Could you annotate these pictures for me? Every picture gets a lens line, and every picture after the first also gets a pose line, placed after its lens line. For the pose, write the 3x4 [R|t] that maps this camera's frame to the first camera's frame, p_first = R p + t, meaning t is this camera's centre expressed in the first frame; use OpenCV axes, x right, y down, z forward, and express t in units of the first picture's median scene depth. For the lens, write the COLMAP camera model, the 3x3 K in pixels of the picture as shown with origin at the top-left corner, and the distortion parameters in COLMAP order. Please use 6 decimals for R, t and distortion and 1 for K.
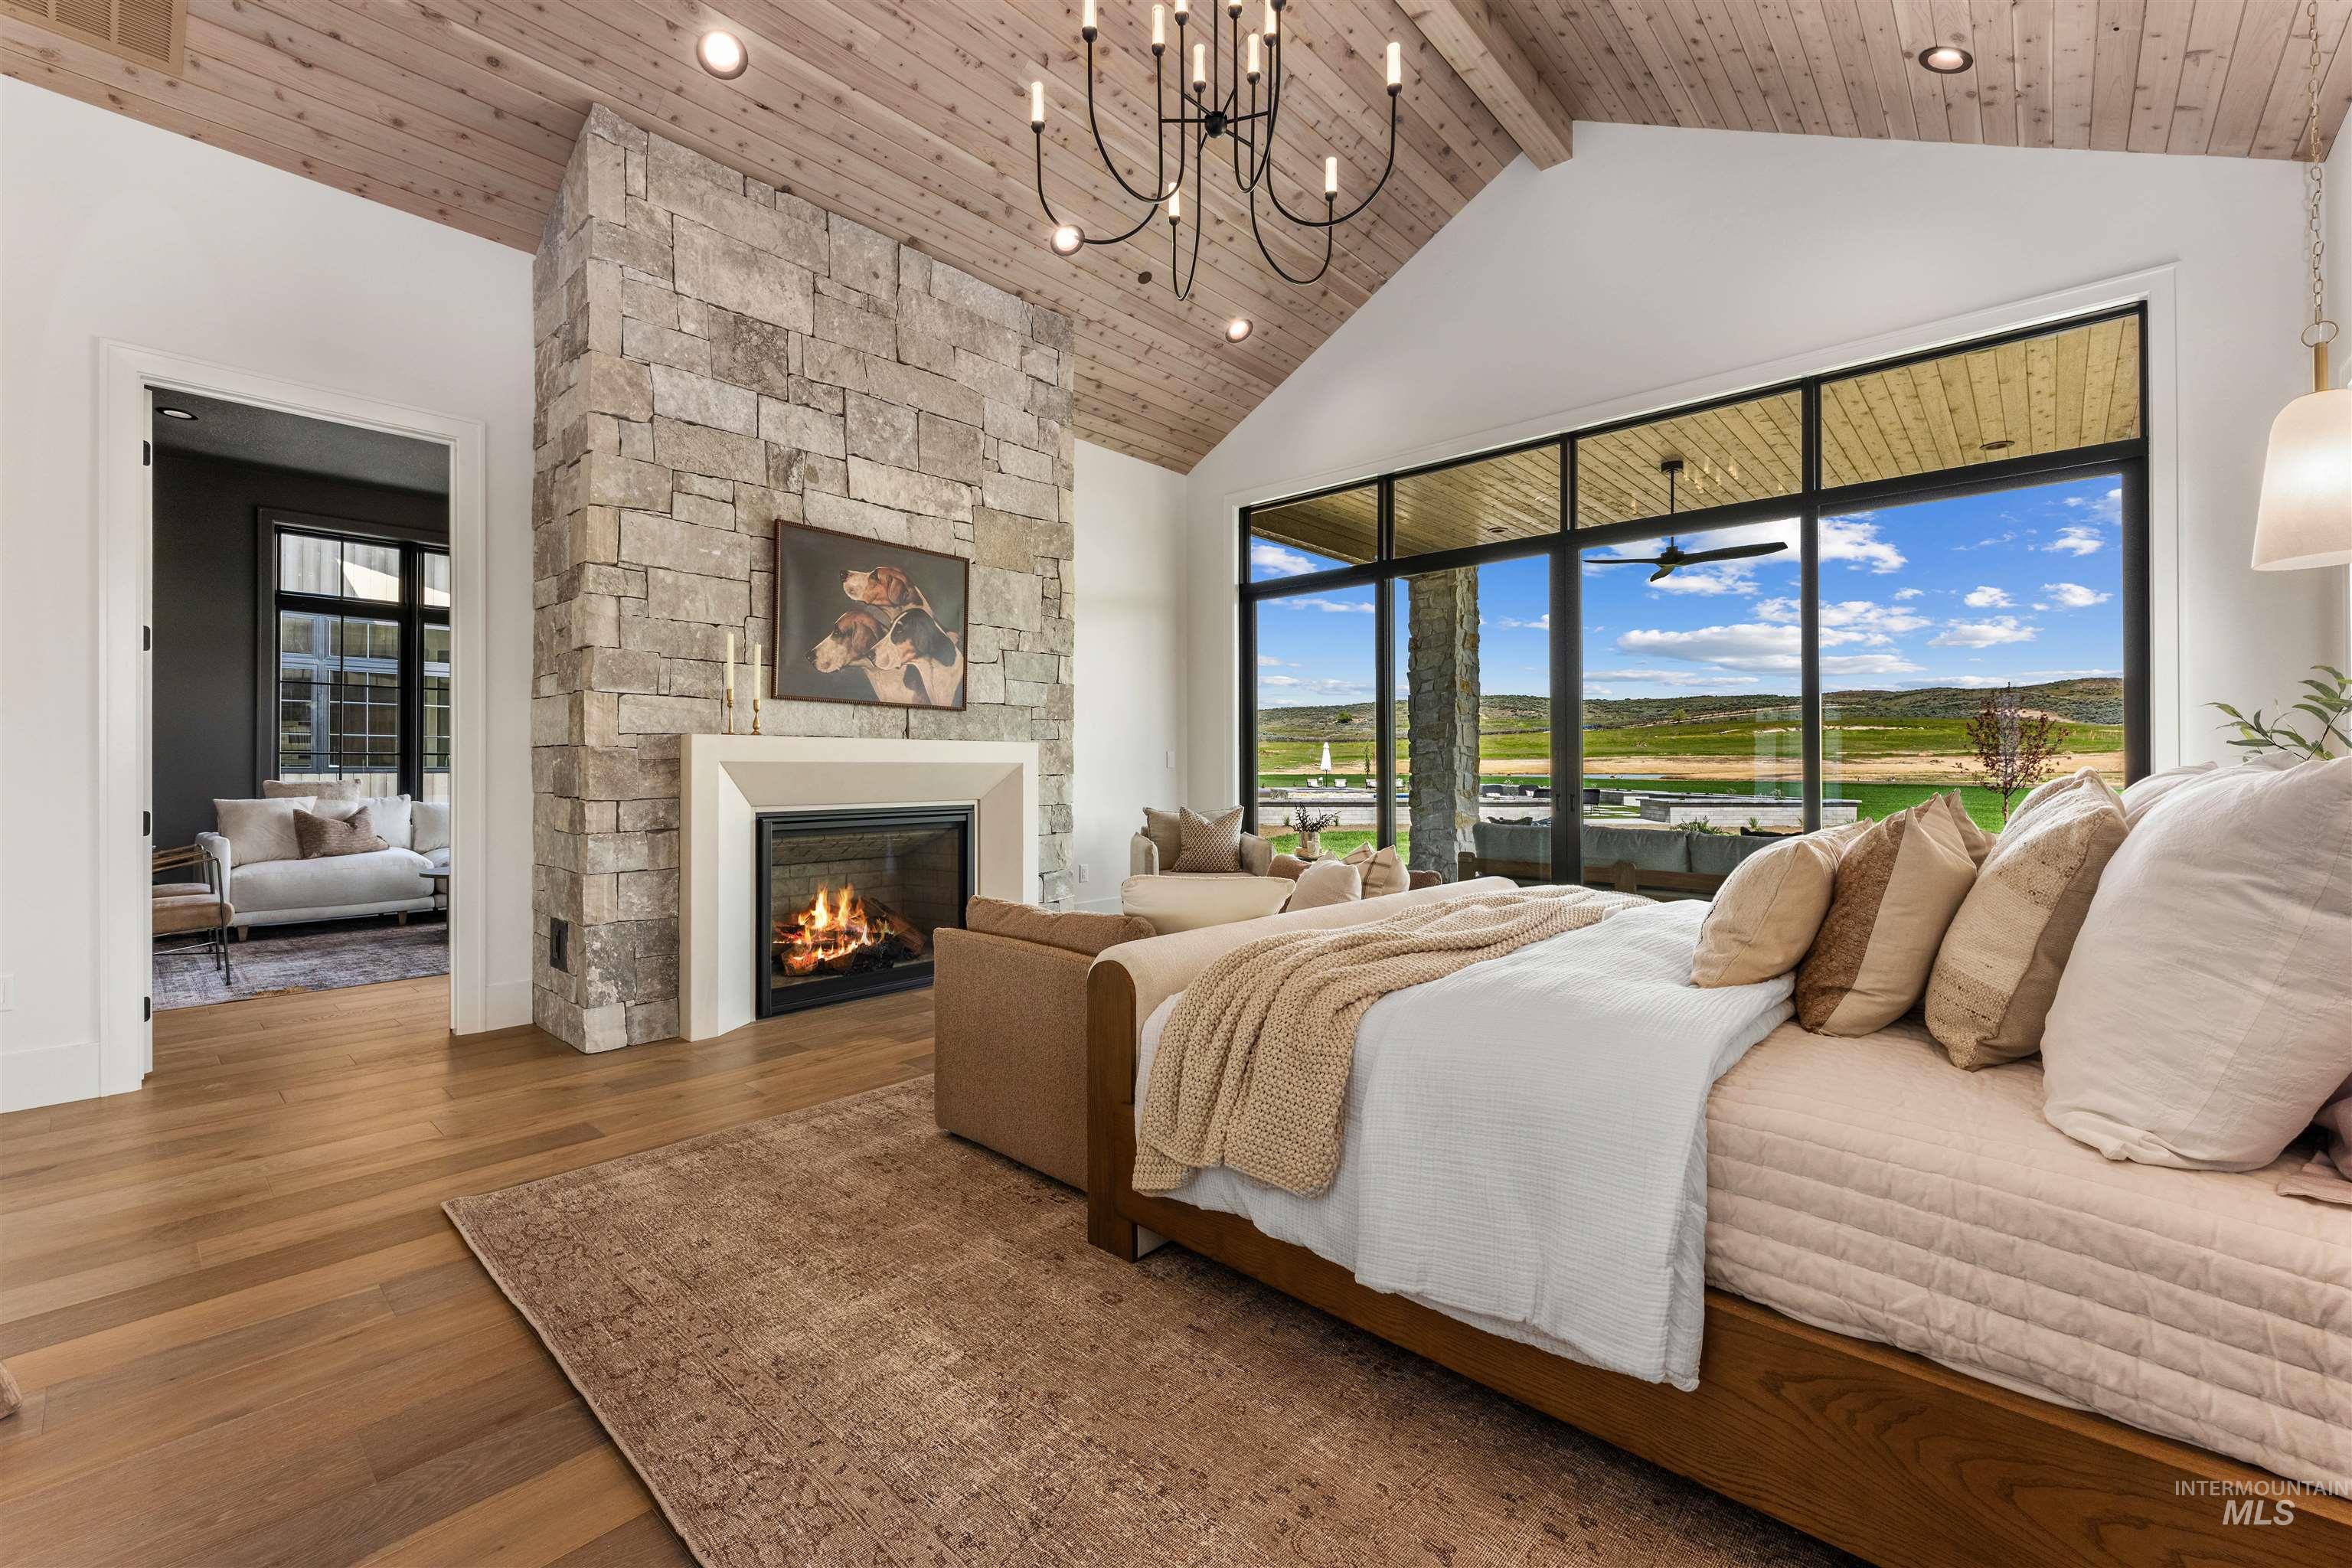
lens RADIAL K [[959.1, 0, 1170.8], [0, 959.1, 762.4], [0, 0, 1]] dist [-0.002767, -0.000282]
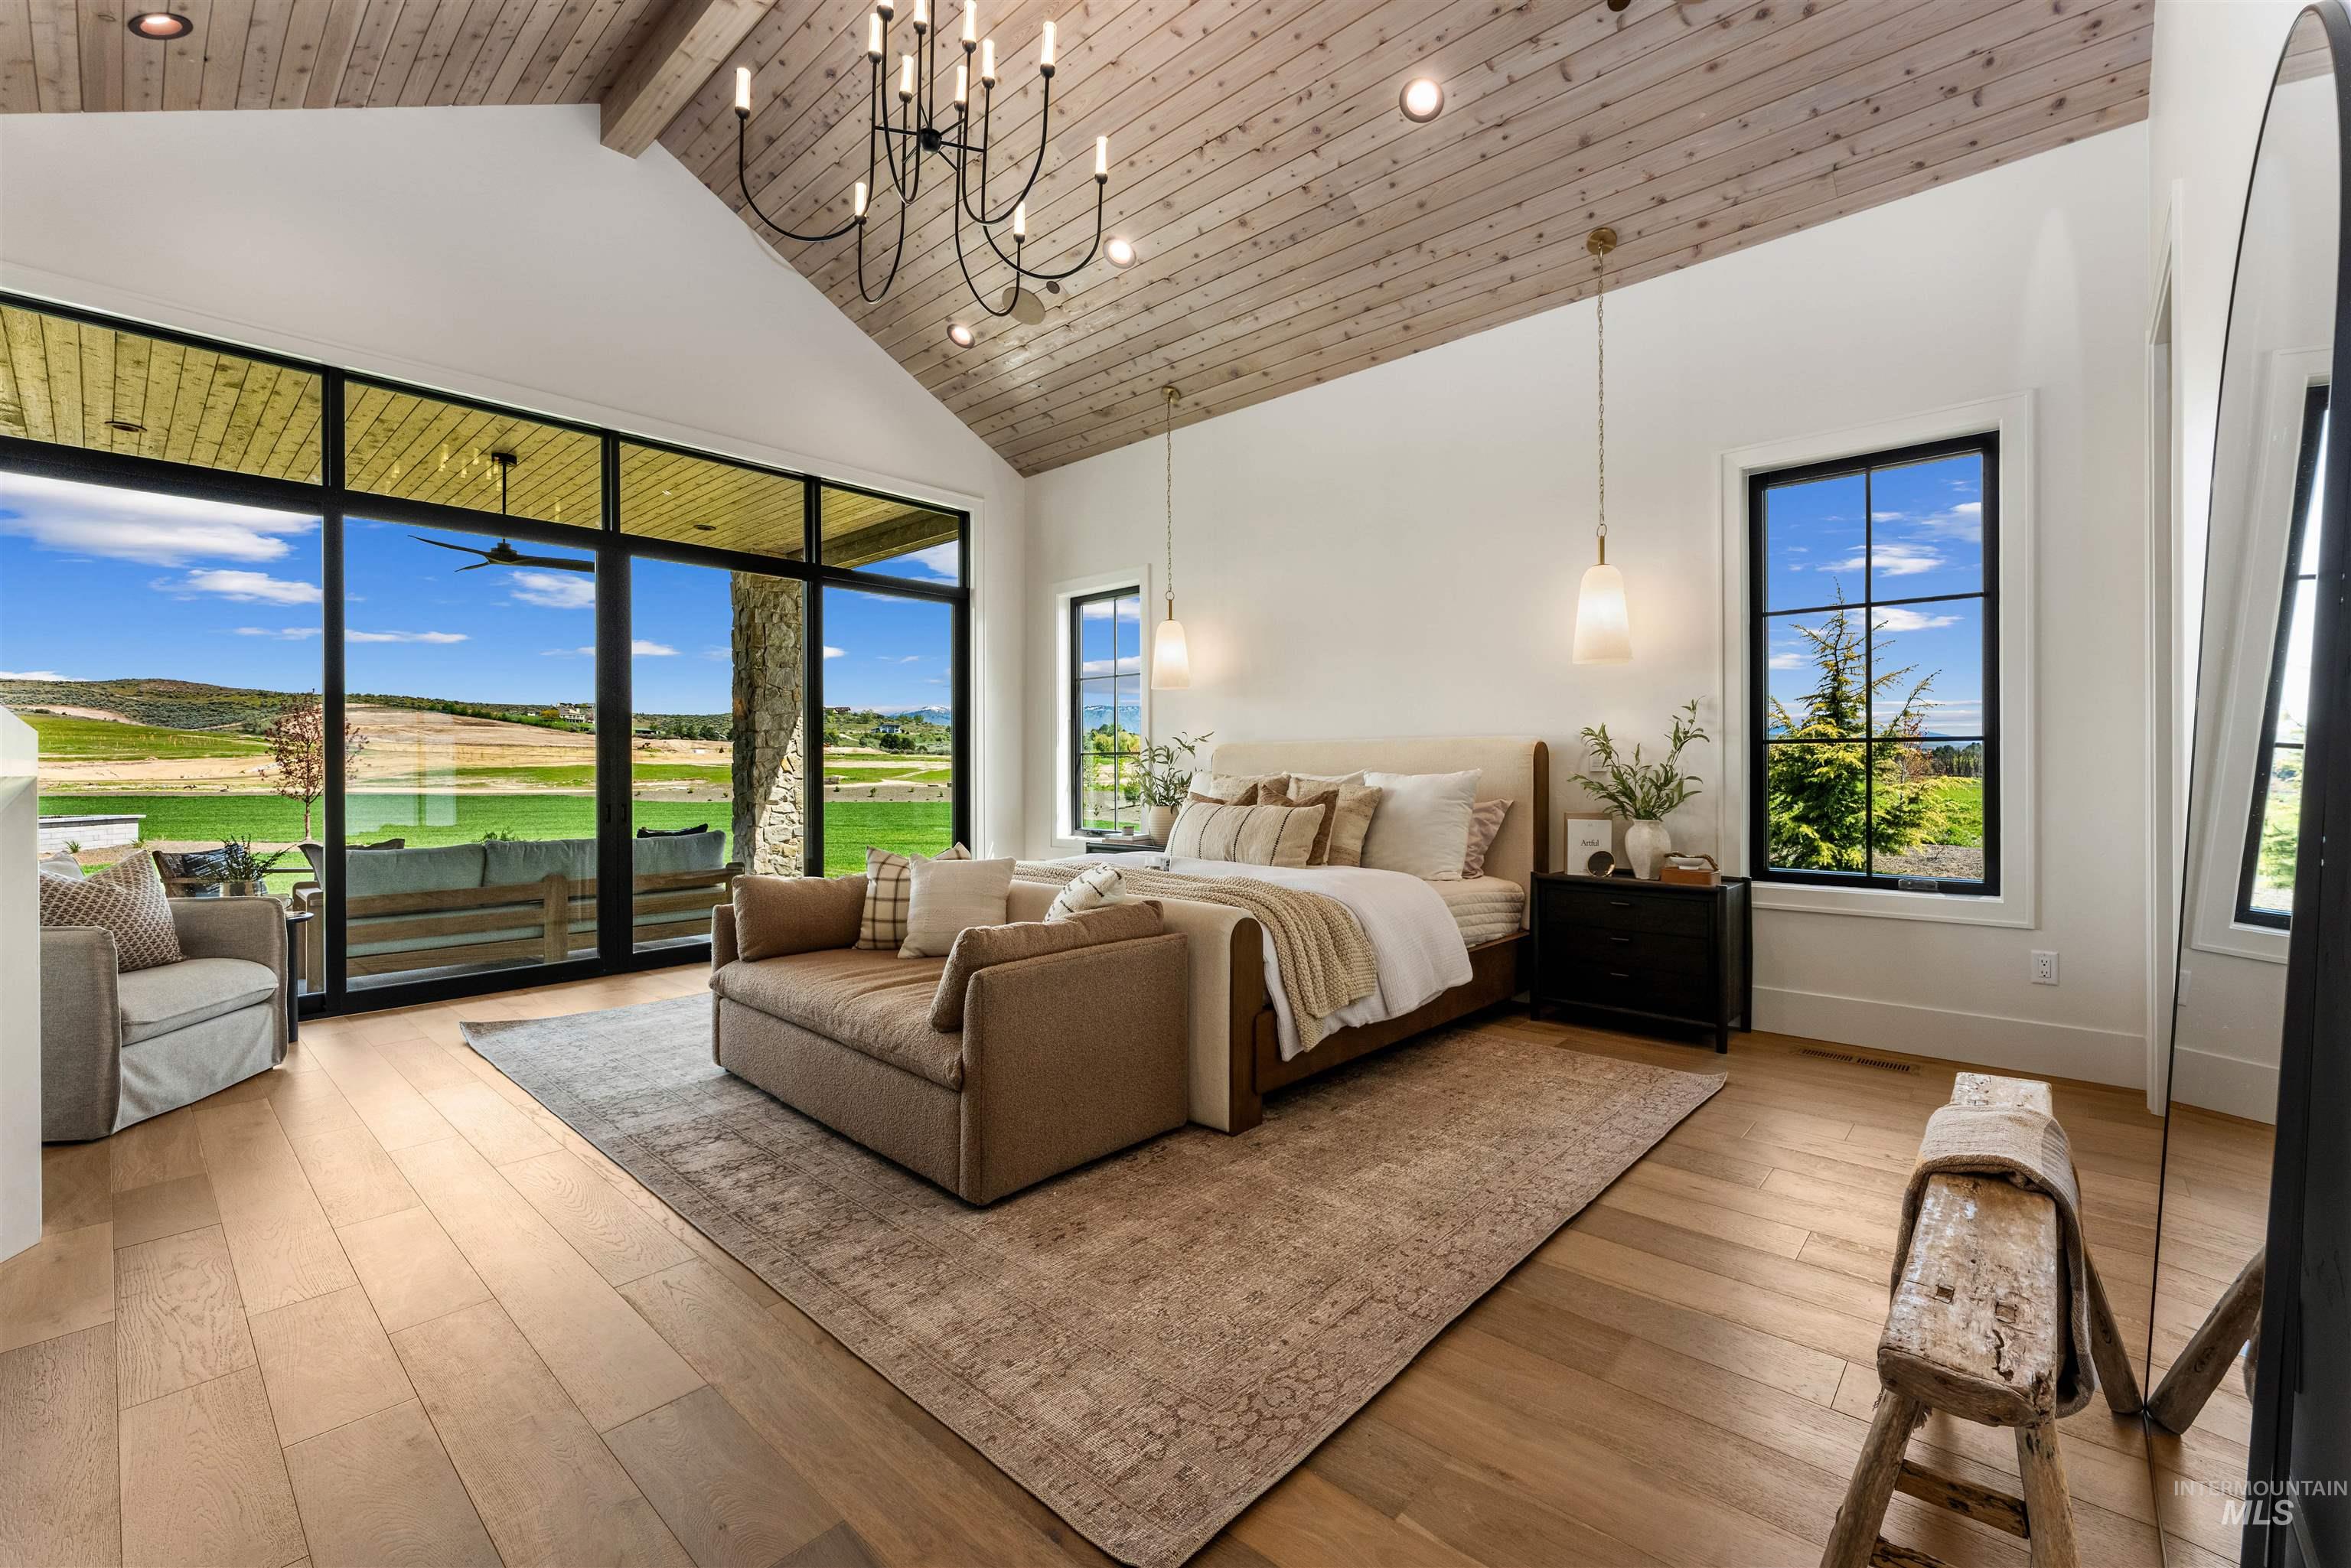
lens RADIAL K [[982.4, 0, 1172.0], [0, 982.4, 770.7], [0, 0, 1]] dist [0.000035, -0.000392]
pose [[0.004867, -0.000559, 0.999988, -1.328422], [-0.000832, 0.999999, 0.000563, -0.004621], [-0.999988, -0.000834, 0.004867, 0.994303]]
